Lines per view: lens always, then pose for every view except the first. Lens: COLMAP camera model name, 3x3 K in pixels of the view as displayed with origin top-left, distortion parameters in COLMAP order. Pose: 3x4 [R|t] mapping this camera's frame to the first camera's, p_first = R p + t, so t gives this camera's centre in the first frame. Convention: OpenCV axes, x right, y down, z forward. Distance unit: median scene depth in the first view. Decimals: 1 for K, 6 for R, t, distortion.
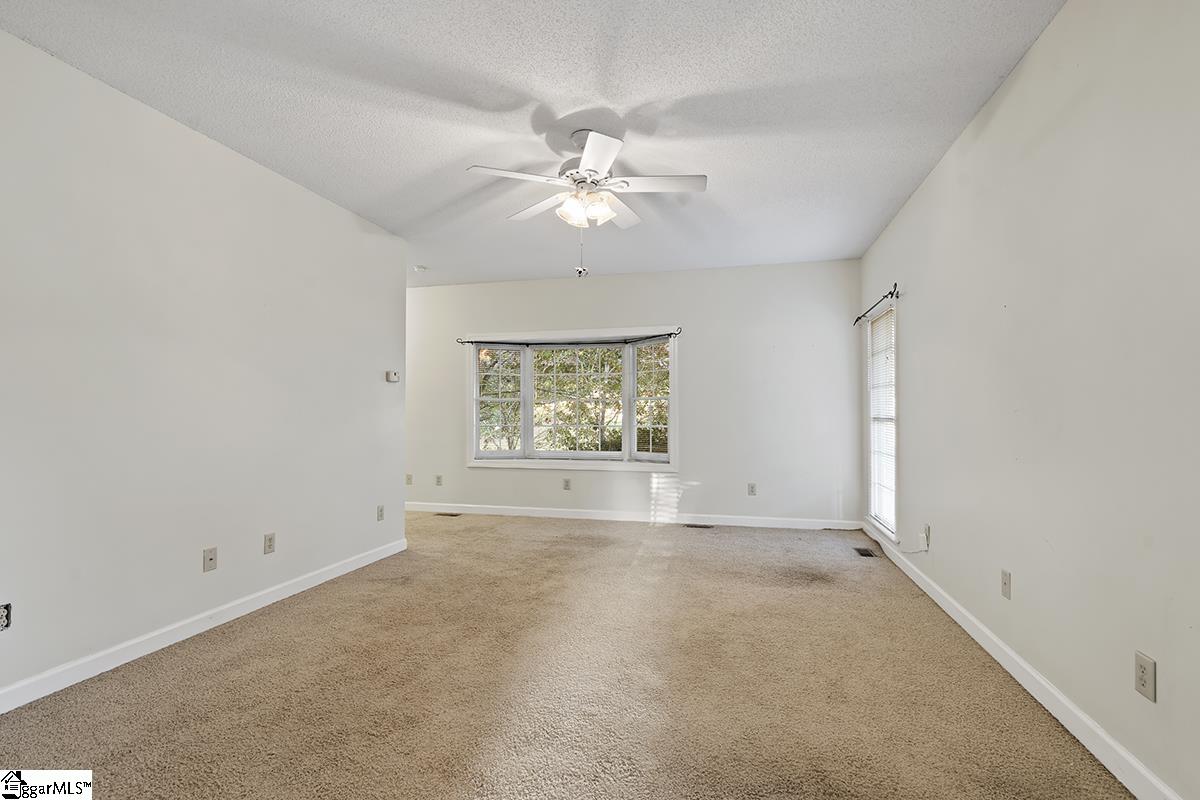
lens RADIAL K [[559.9, 0, 601.5], [0, 559.9, 401.2], [0, 0, 1]] dist [-0.002989, 0.000373]
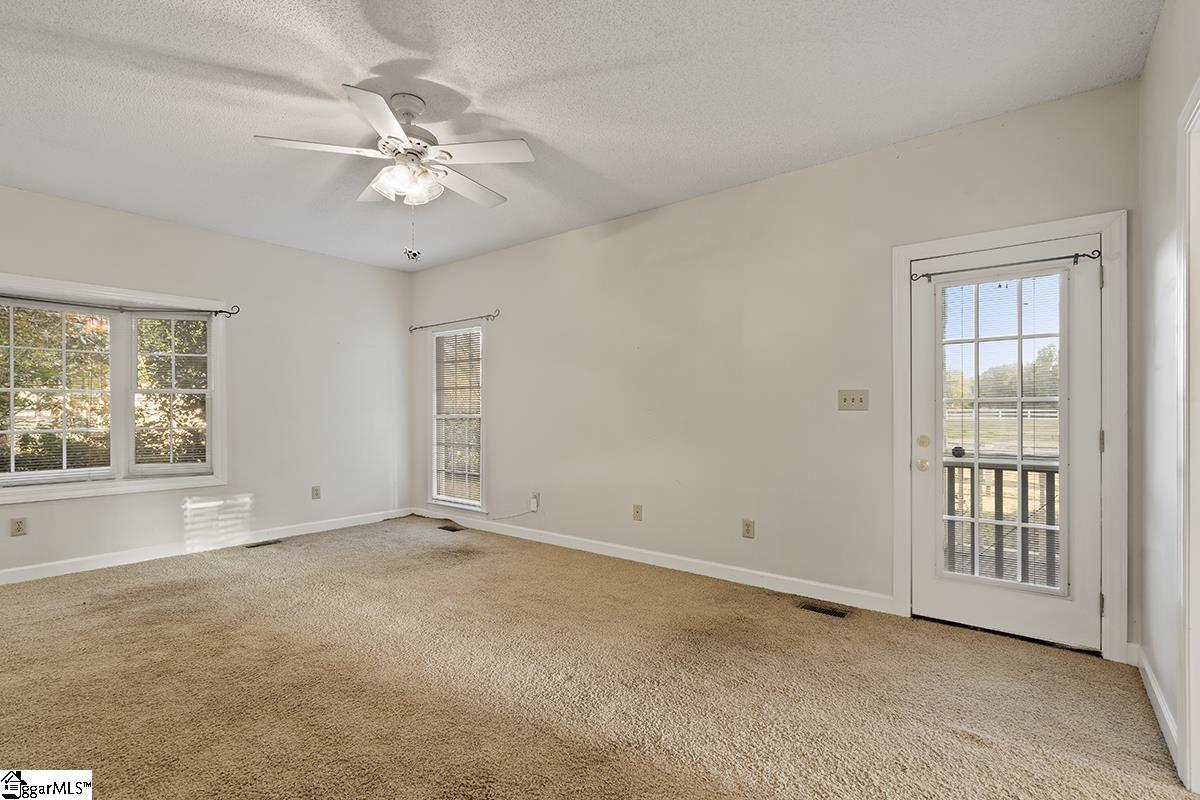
lens RADIAL K [[559.9, 0, 601.6], [0, 559.9, 408.0], [0, 0, 1]] dist [-0.002989, 0.000373]
pose [[0.407805, 0.005753, 0.913051, -0.404618], [-0.020475, 0.999786, 0.002845, 0.004280], [-0.912839, -0.019855, 0.407836, 0.193662]]
